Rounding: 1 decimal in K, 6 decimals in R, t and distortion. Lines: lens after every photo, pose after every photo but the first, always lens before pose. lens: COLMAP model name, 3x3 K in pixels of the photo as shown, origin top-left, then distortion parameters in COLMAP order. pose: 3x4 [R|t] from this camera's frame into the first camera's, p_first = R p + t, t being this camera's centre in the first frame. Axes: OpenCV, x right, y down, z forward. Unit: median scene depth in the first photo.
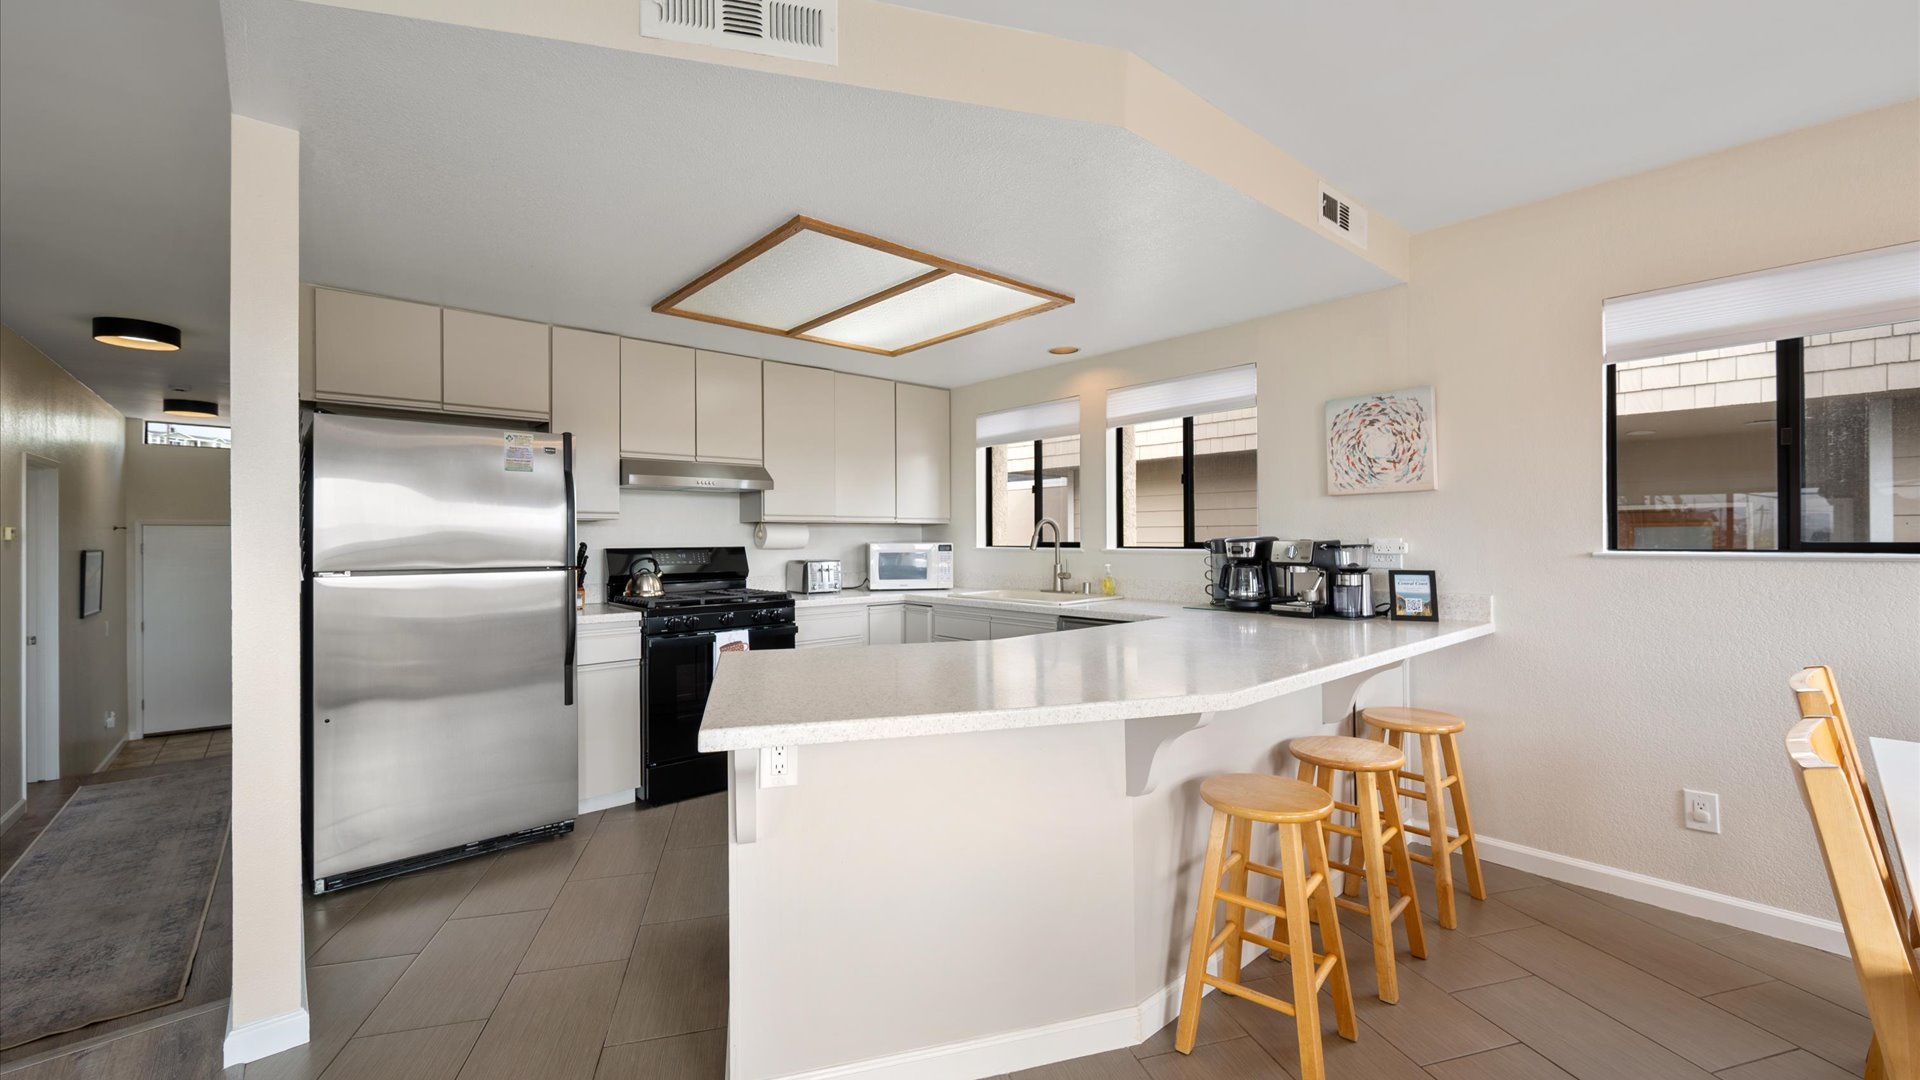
lens RADIAL K [[756.1, 0, 957.0], [0, 756.1, 546.6], [0, 0, 1]] dist [-0.001850, 0.000346]
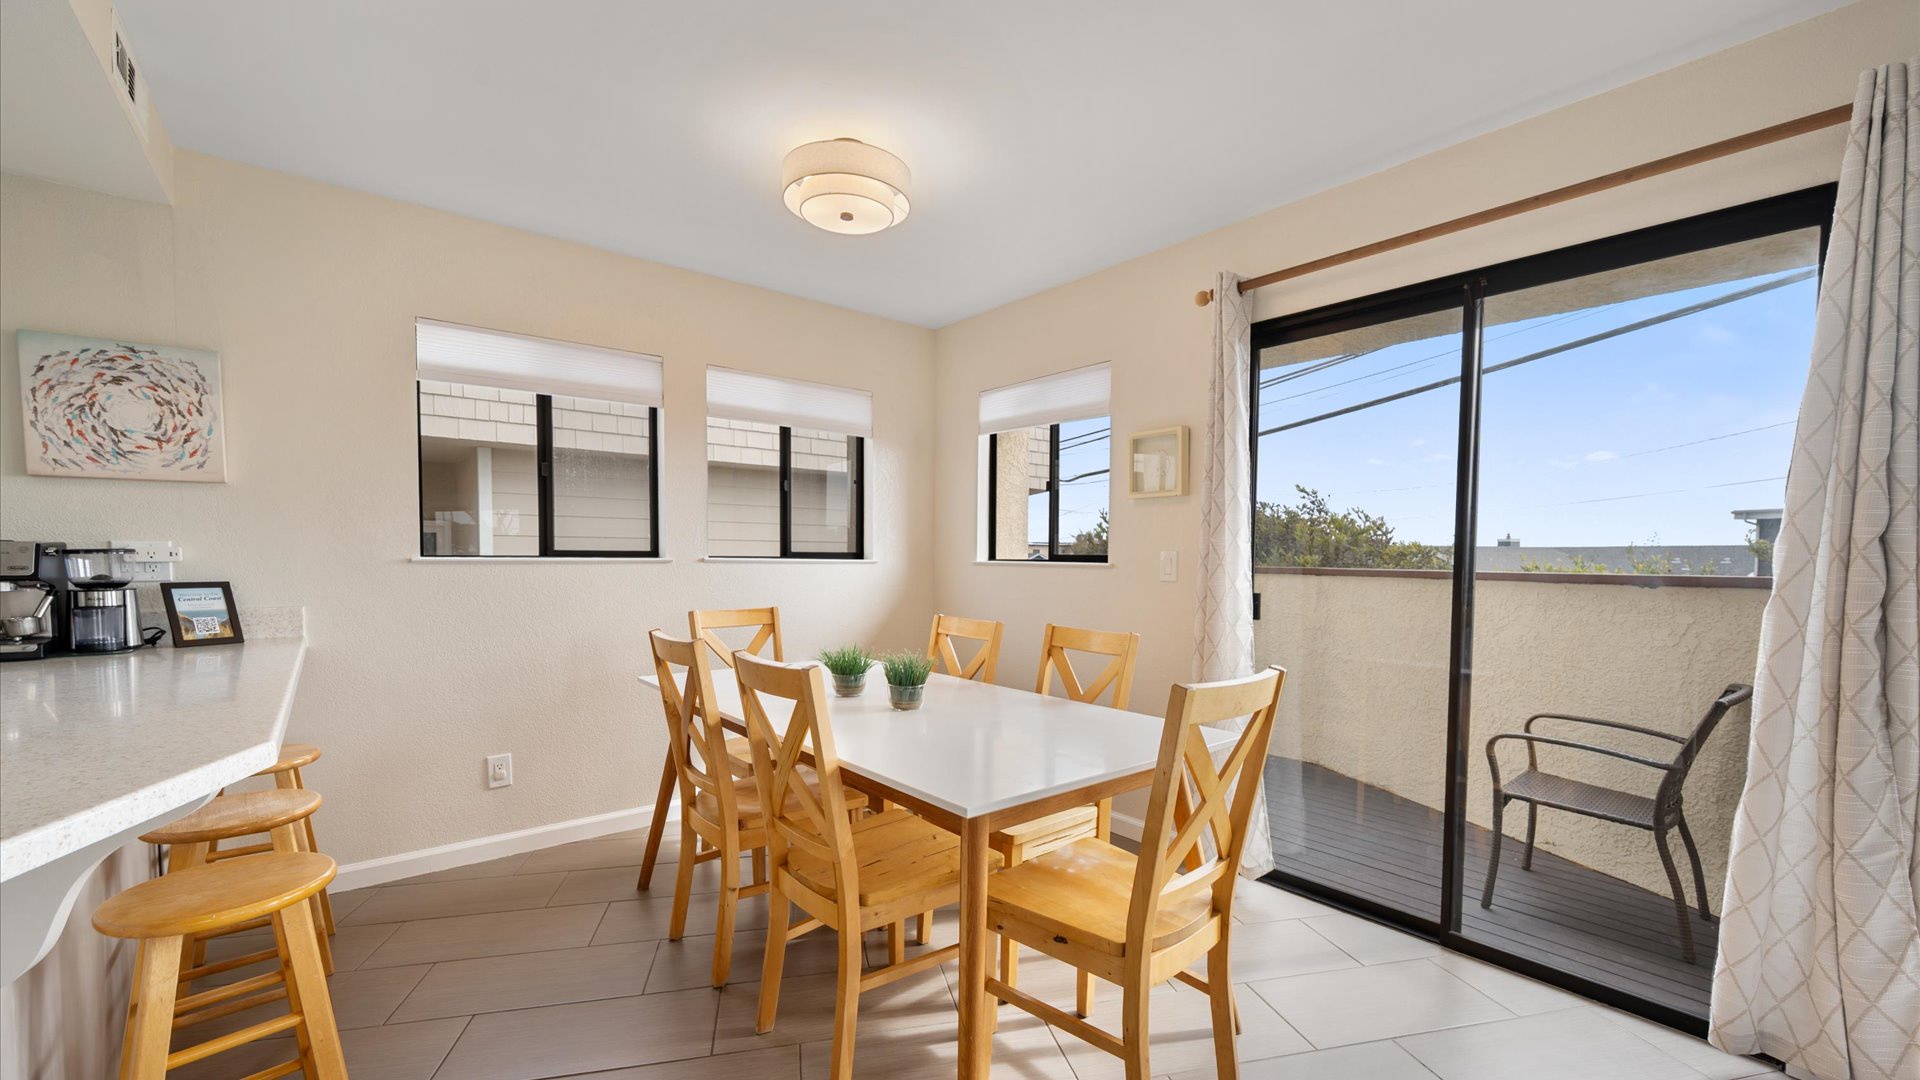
lens RADIAL K [[756.1, 0, 972.4], [0, 756.1, 587.0], [0, 0, 1]] dist [-0.001850, 0.000346]
pose [[0.040906, -0.043467, 0.998217, -0.151192], [-0.003982, 0.999038, 0.043666, -0.001221], [-0.999155, -0.005761, 0.040694, 0.156963]]
